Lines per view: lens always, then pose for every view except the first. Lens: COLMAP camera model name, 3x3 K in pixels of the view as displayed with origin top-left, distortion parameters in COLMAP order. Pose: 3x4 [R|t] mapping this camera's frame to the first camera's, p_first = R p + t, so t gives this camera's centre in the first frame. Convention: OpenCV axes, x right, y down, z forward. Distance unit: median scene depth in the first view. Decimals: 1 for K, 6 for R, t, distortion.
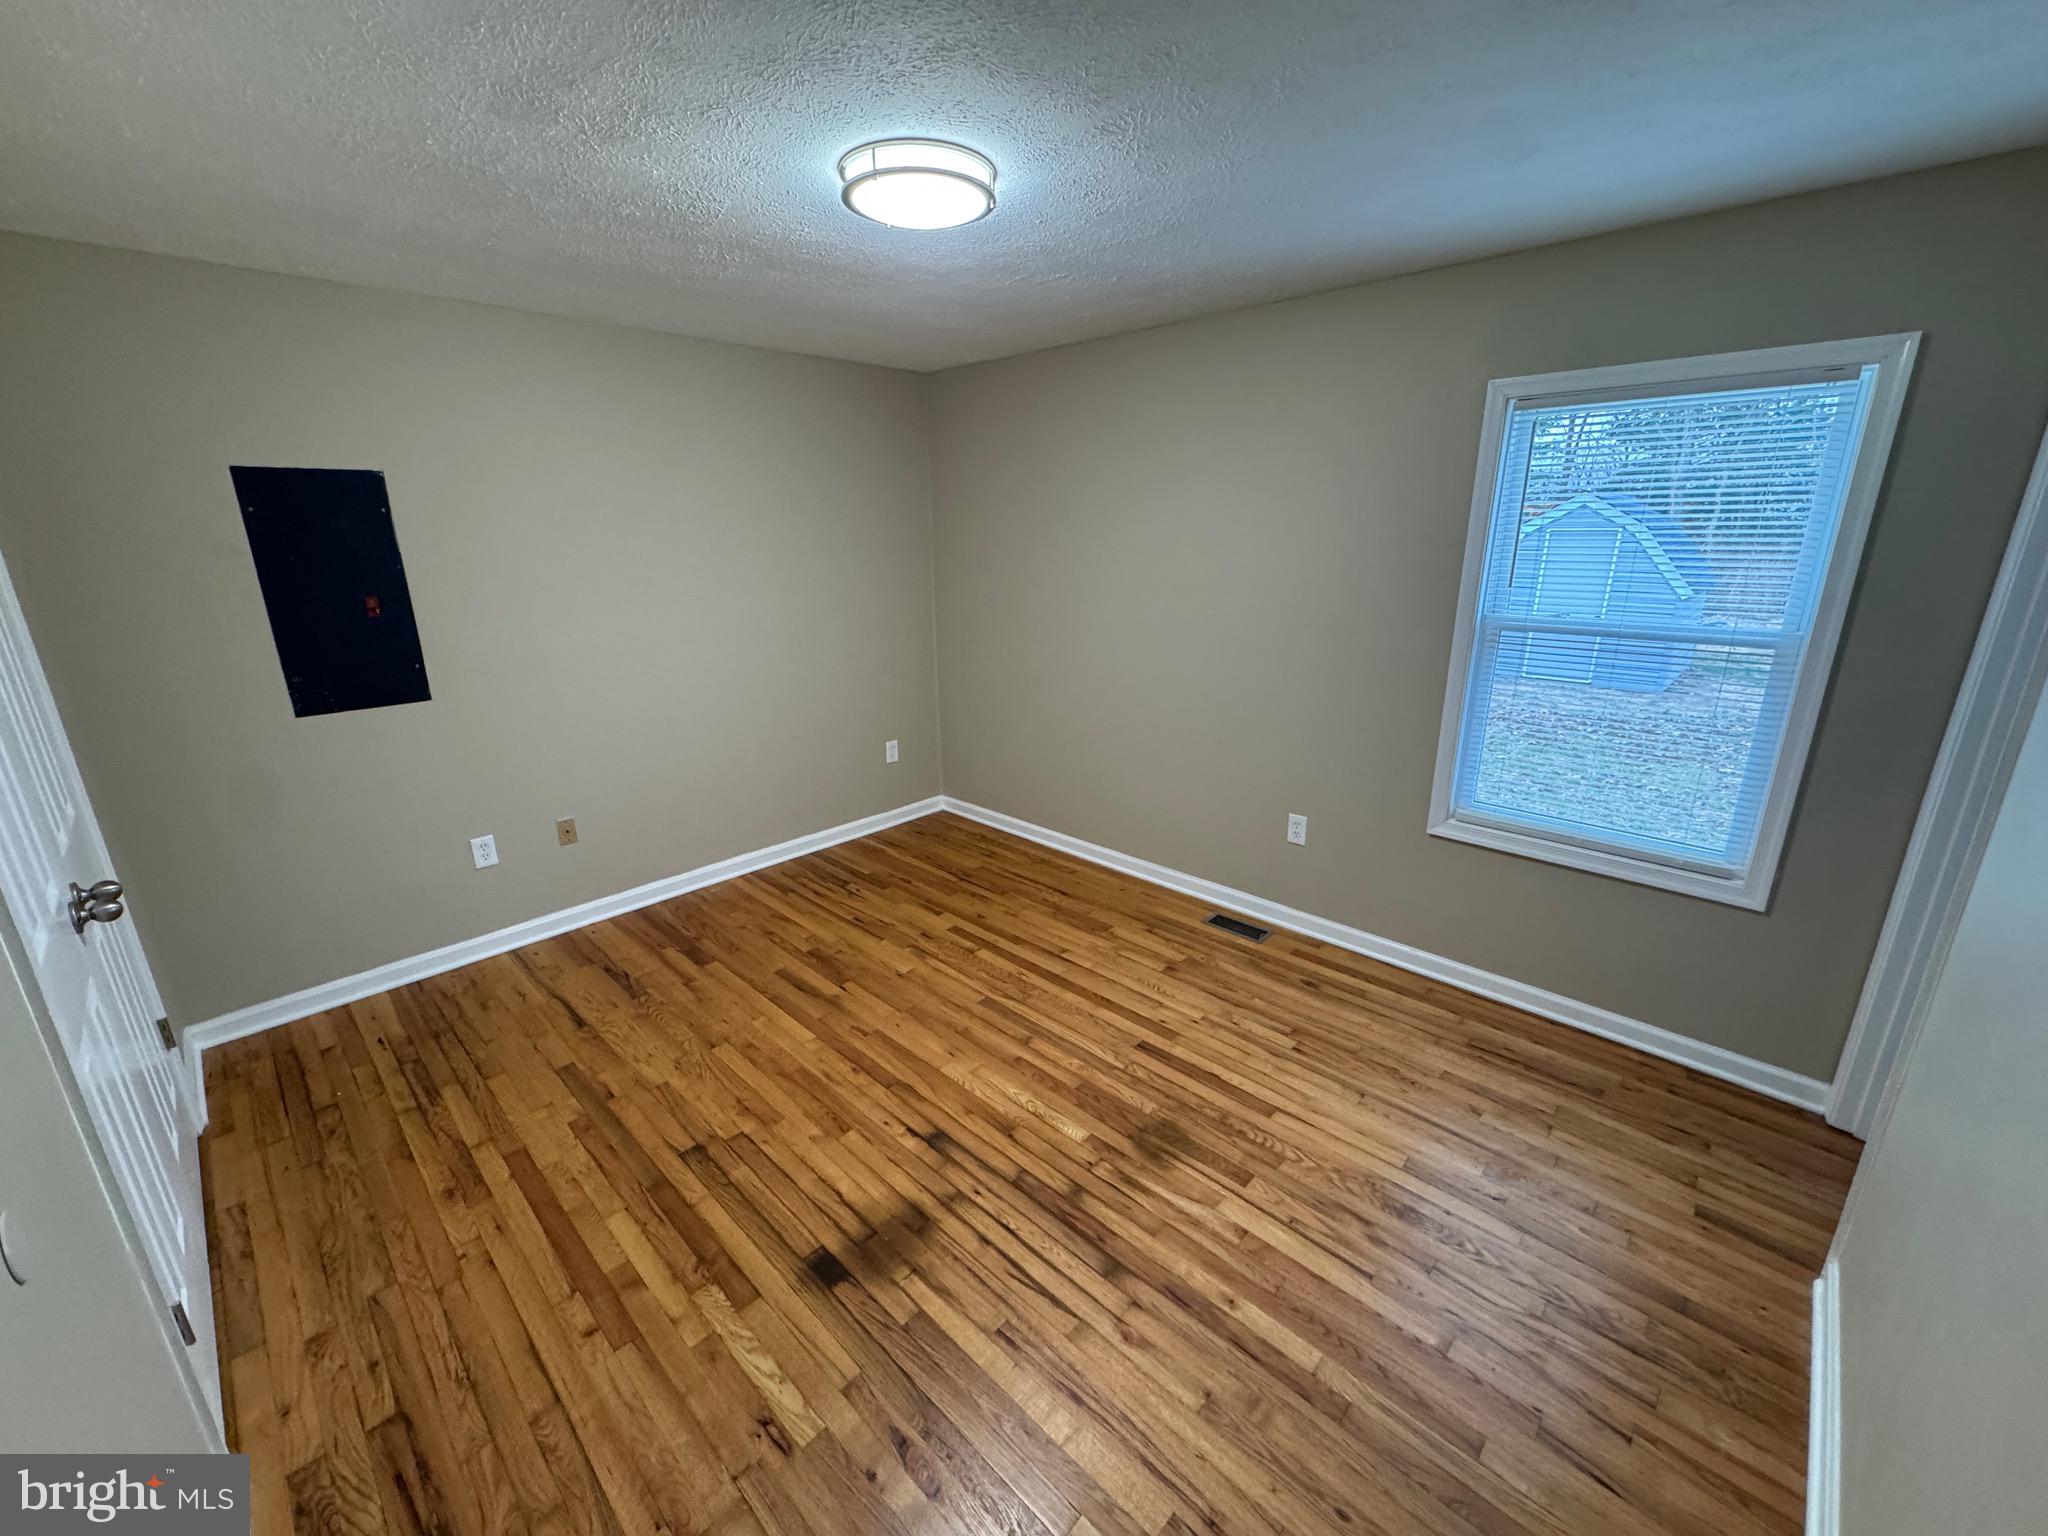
lens RADIAL K [[815.6, 0, 1035.9], [0, 815.6, 763.9], [0, 0, 1]] dist [-0.001670, -0.000085]
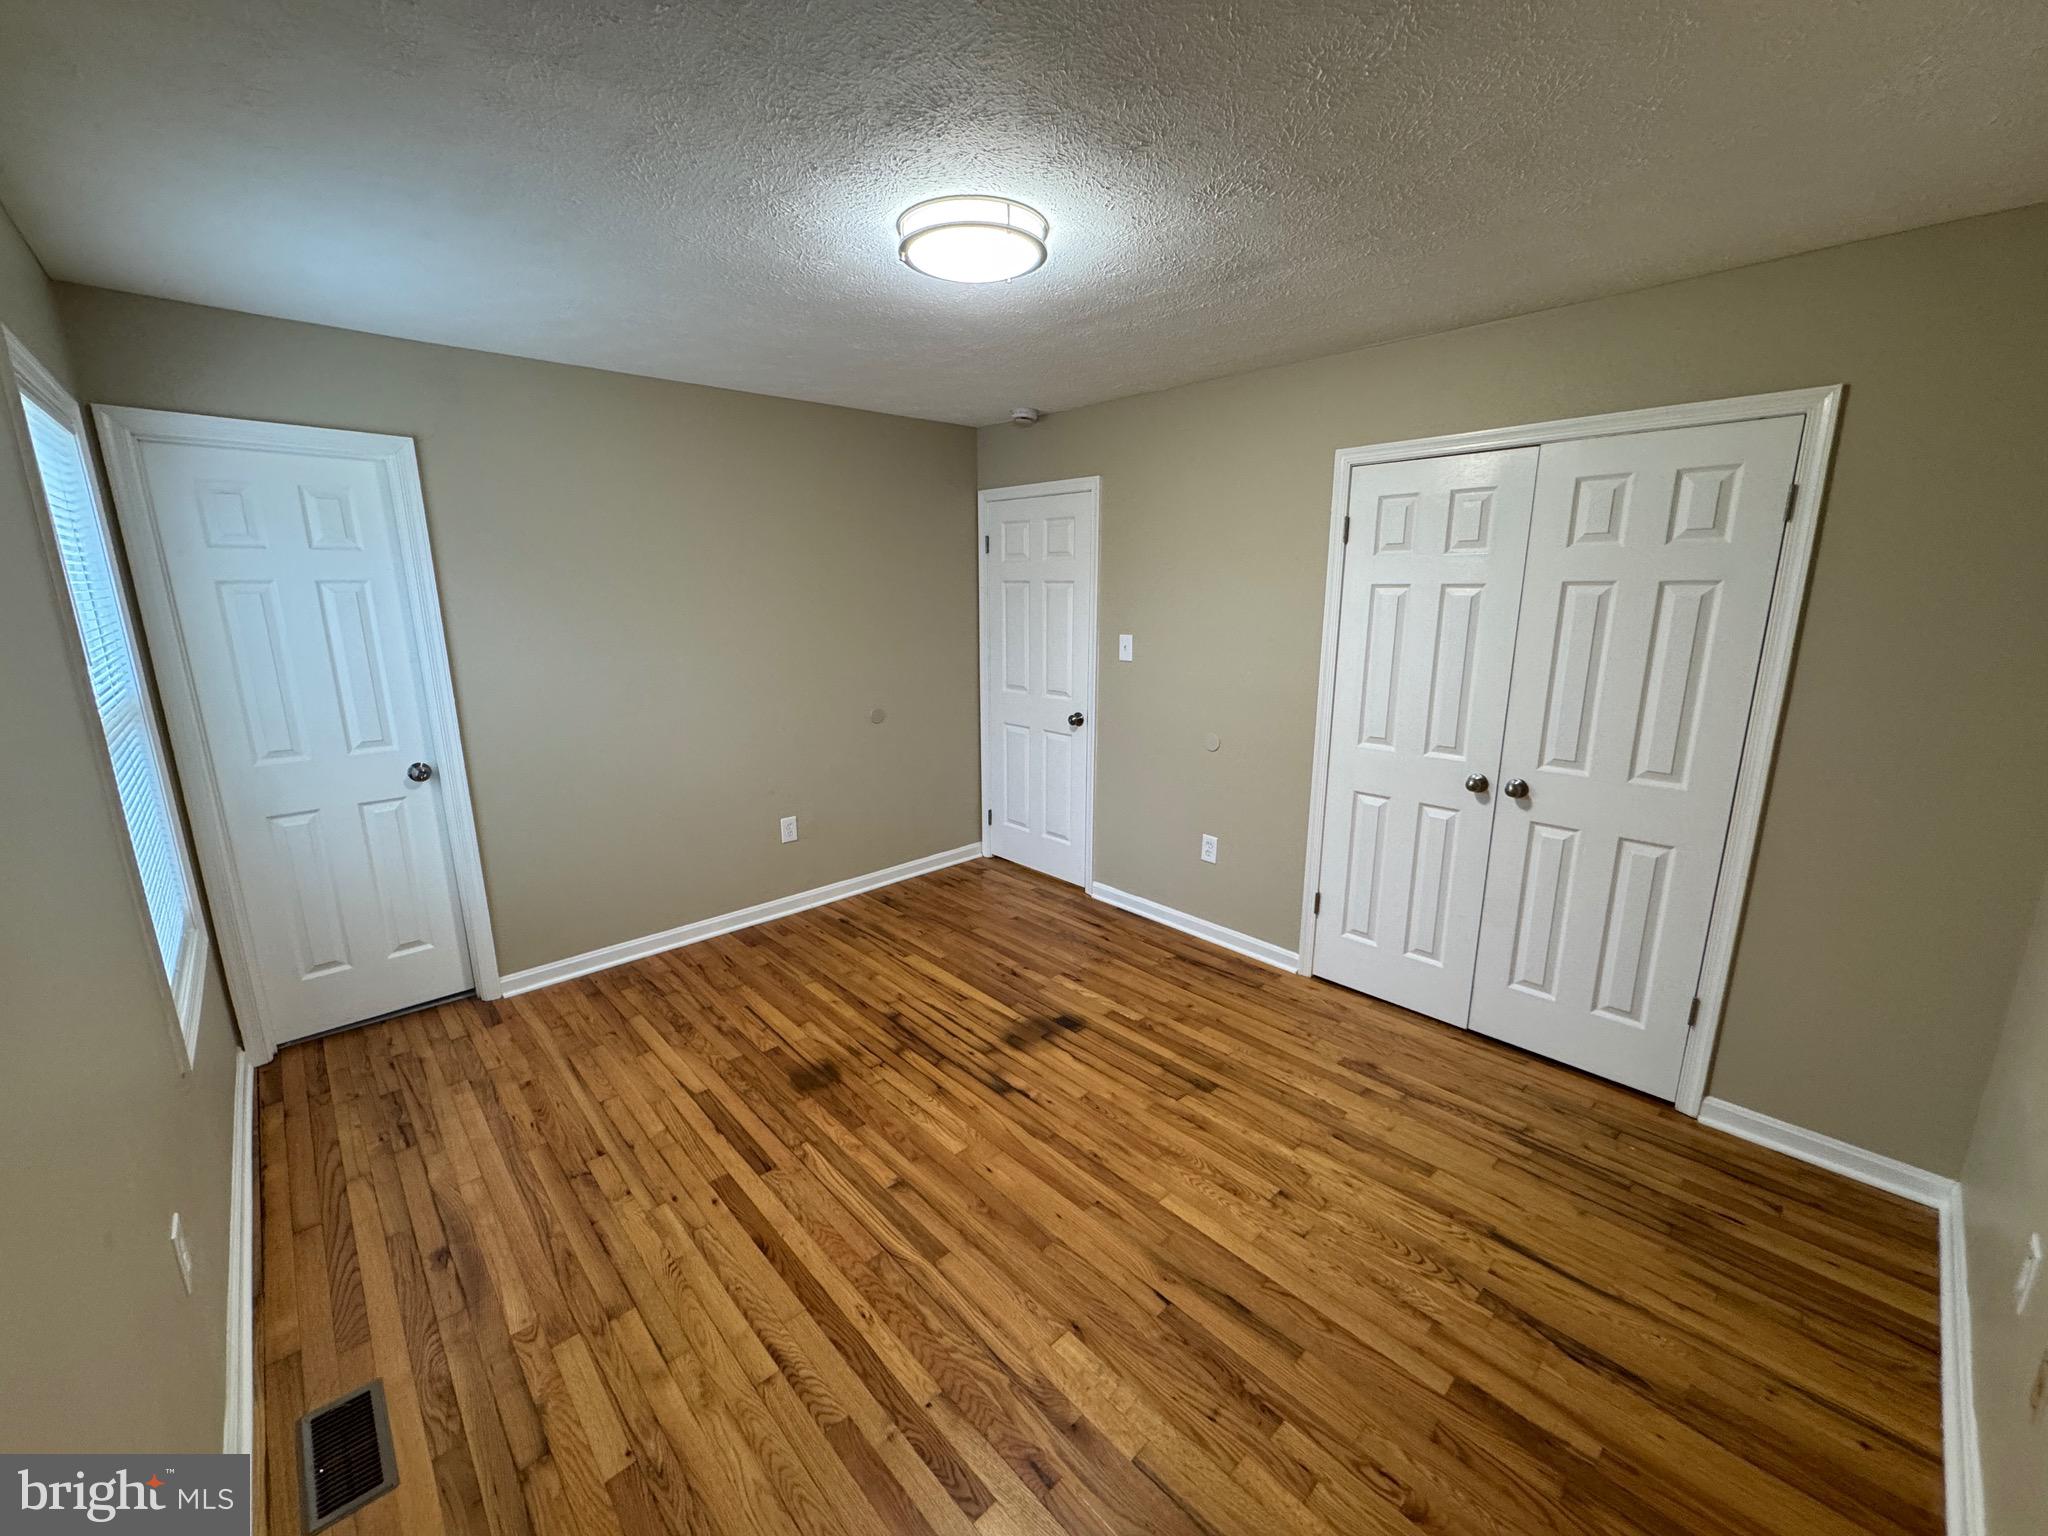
lens RADIAL K [[815.6, 0, 1035.9], [0, 815.6, 763.9], [0, 0, 1]] dist [-0.001670, -0.000085]
pose [[-0.998500, -0.001113, 0.054731, -0.220848], [0.025716, 0.873077, 0.486903, -0.482133], [-0.048327, 0.487580, -0.871740, 1.700389]]
